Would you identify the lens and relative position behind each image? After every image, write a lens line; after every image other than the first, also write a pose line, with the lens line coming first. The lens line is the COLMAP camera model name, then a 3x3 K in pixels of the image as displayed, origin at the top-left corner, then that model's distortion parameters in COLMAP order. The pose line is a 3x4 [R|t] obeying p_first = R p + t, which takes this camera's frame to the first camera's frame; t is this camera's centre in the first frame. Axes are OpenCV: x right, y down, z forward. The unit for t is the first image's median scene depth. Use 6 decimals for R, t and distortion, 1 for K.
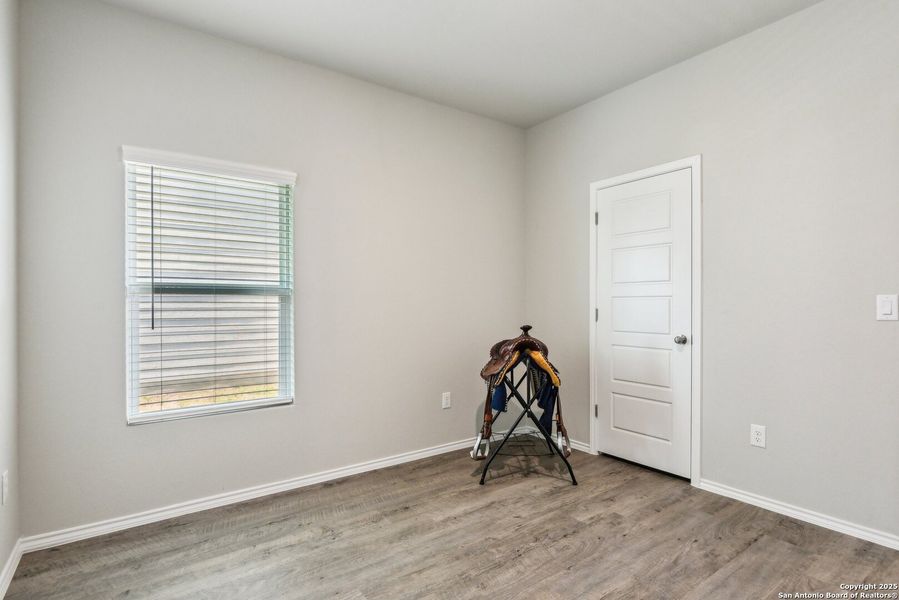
lens RADIAL K [[454.0, 0, 451.8], [0, 454.0, 301.9], [0, 0, 1]] dist [0.004583, -0.009371]
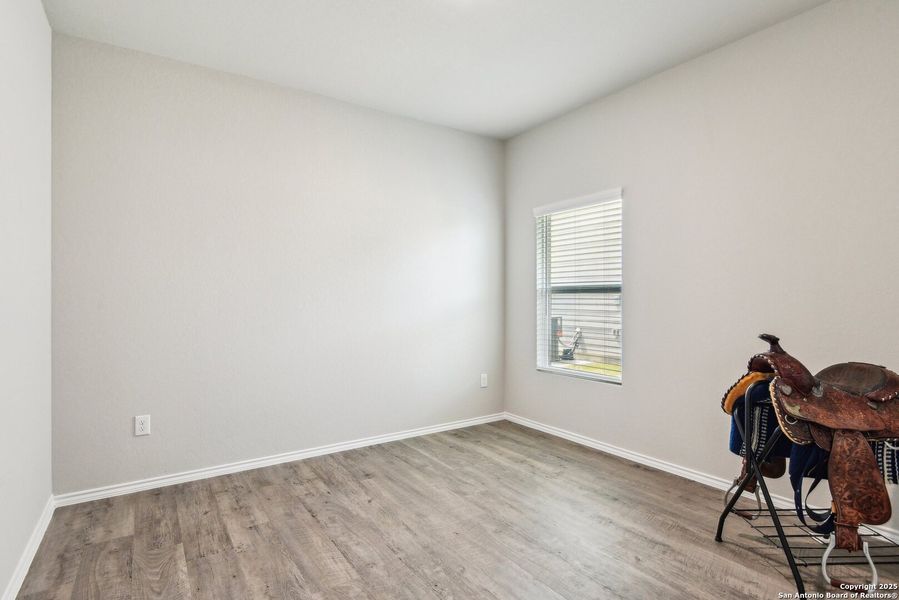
lens RADIAL K [[432.9, 0, 442.5], [0, 432.9, 299.9], [0, 0, 1]] dist [0.001050, -0.007819]
pose [[-0.010157, 0.001940, -0.999947, 0.886499], [-0.001186, 0.999997, 0.001953, 0.002170], [0.999948, 0.001206, -0.010155, 0.622411]]
